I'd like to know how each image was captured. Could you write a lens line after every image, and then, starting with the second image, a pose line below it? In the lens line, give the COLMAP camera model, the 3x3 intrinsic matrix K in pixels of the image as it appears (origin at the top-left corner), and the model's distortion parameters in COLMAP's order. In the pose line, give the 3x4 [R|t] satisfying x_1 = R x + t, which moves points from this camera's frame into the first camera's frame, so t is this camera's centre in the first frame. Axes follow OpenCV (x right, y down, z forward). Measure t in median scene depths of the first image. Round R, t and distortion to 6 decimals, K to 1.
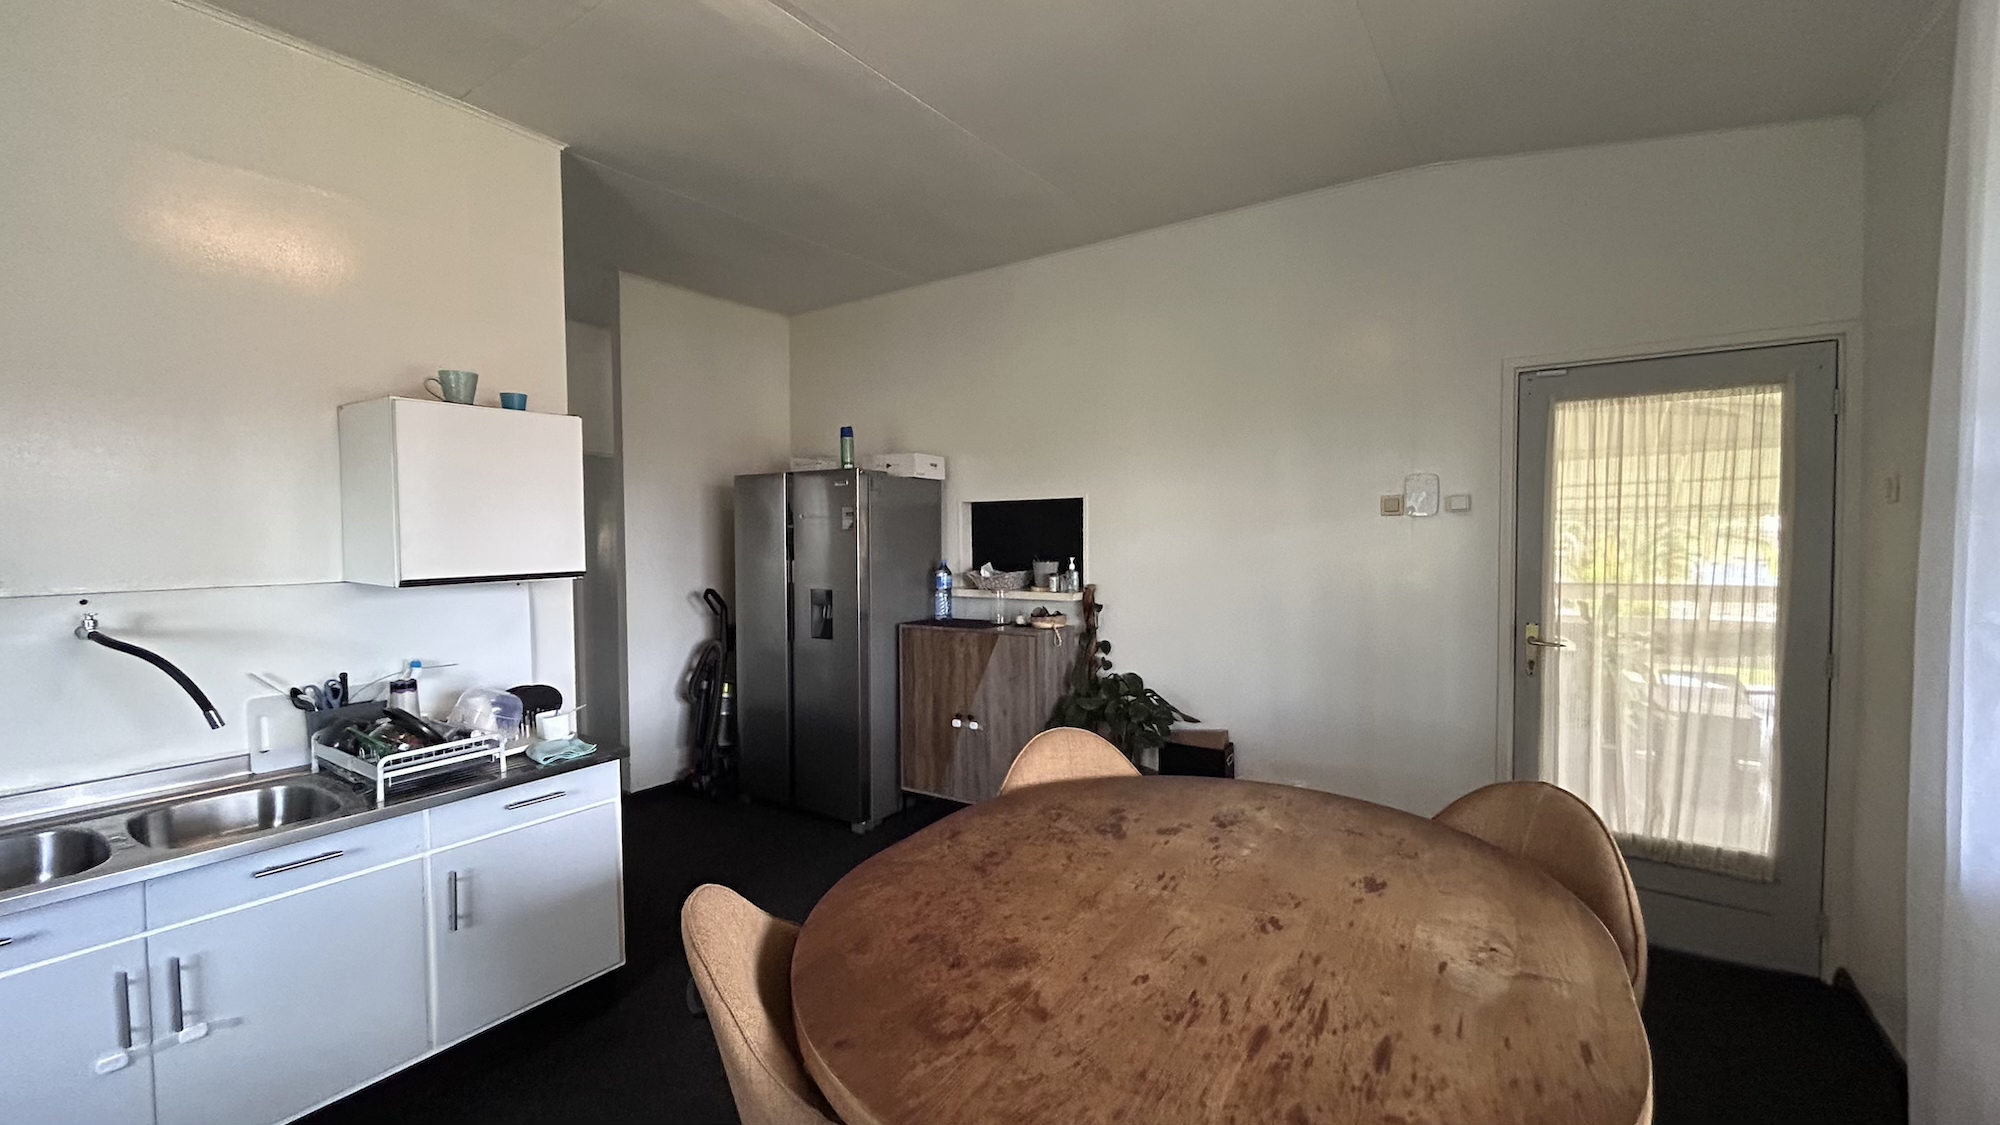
lens RADIAL K [[814.2, 0, 1003.7], [0, 814.2, 561.7], [0, 0, 1]] dist [0.001303, -0.000252]
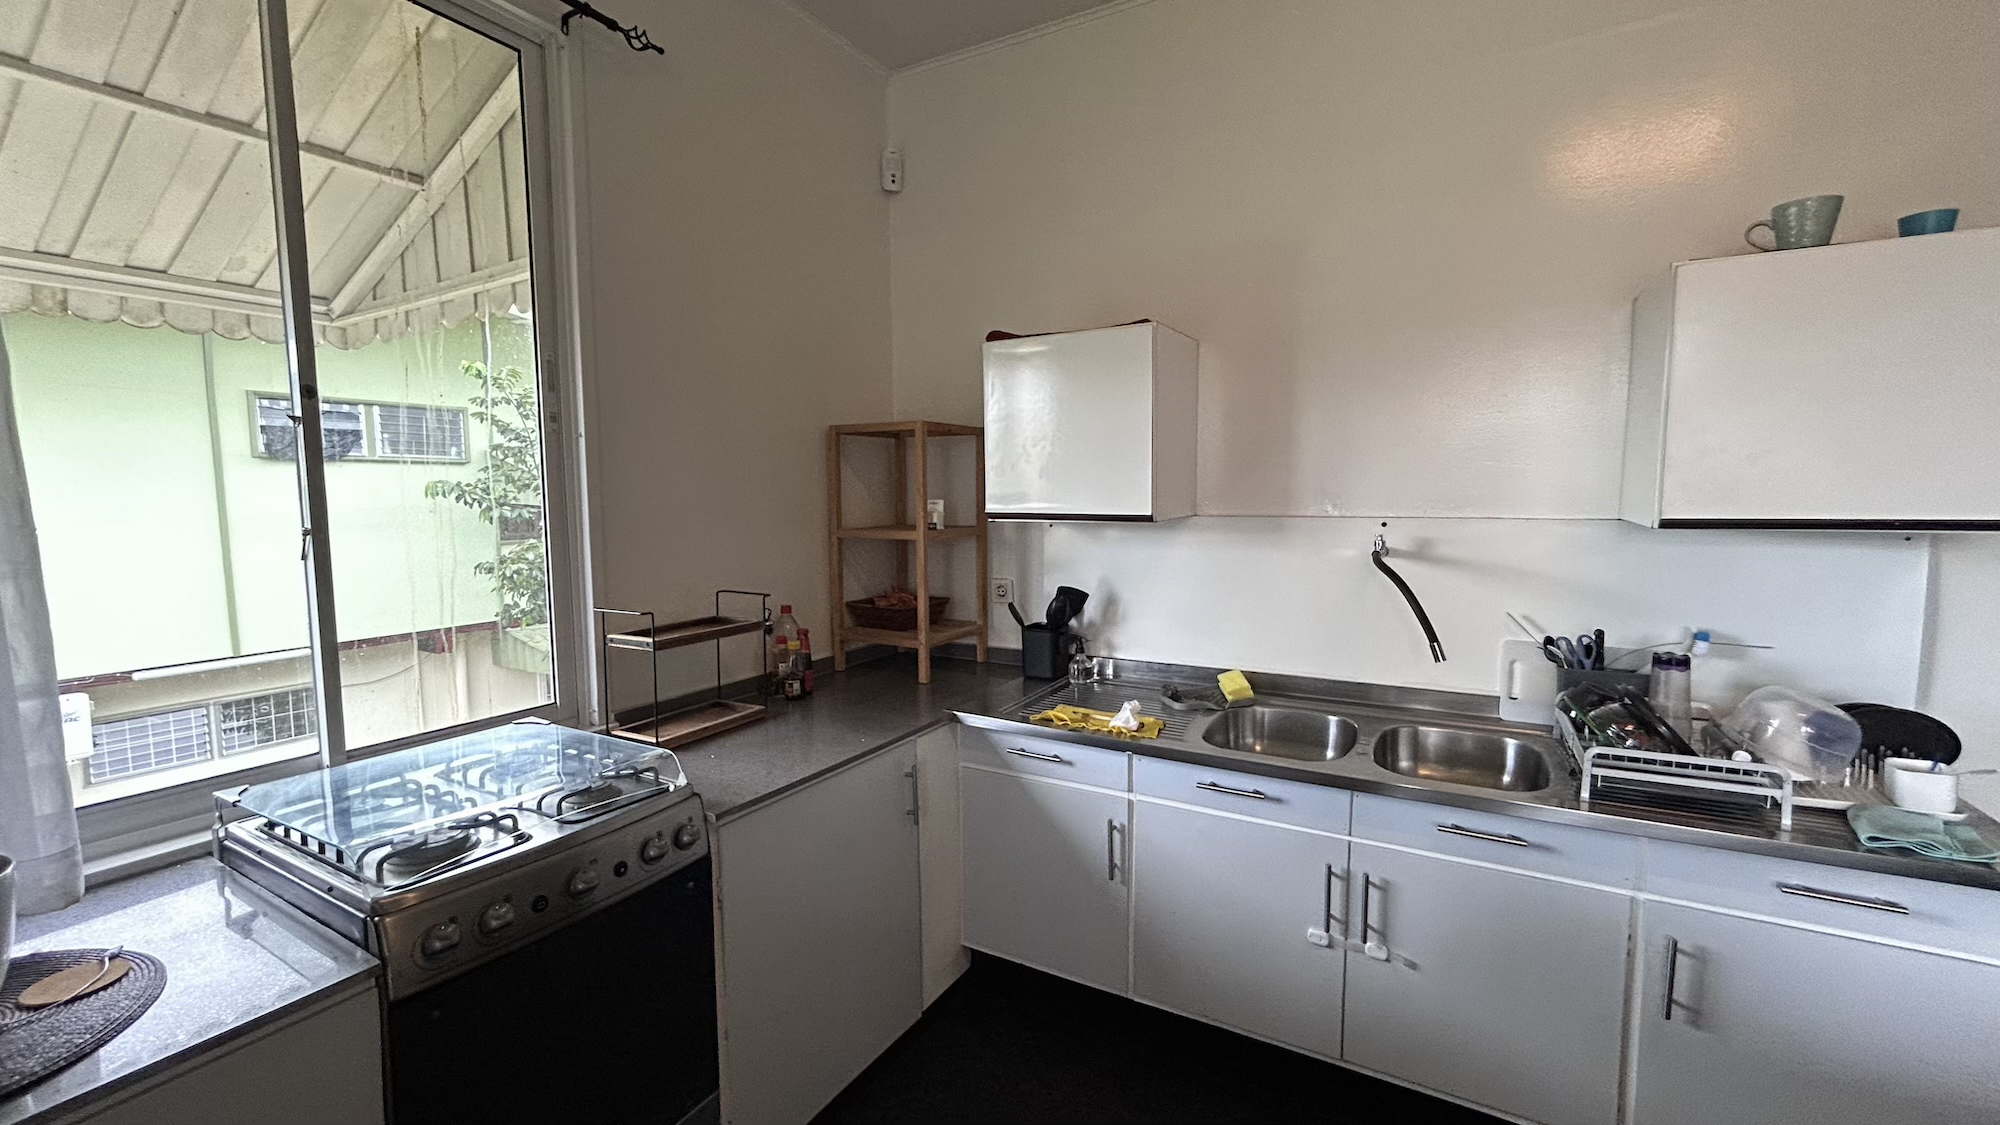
lens RADIAL K [[814.2, 0, 1003.7], [0, 814.2, 561.7], [0, 0, 1]] dist [0.001303, -0.000252]
pose [[0.070608, 0.096411, -0.992834, -0.049358], [-0.028774, 0.995101, 0.094585, 0.008717], [0.997089, 0.021890, 0.073036, 0.346764]]
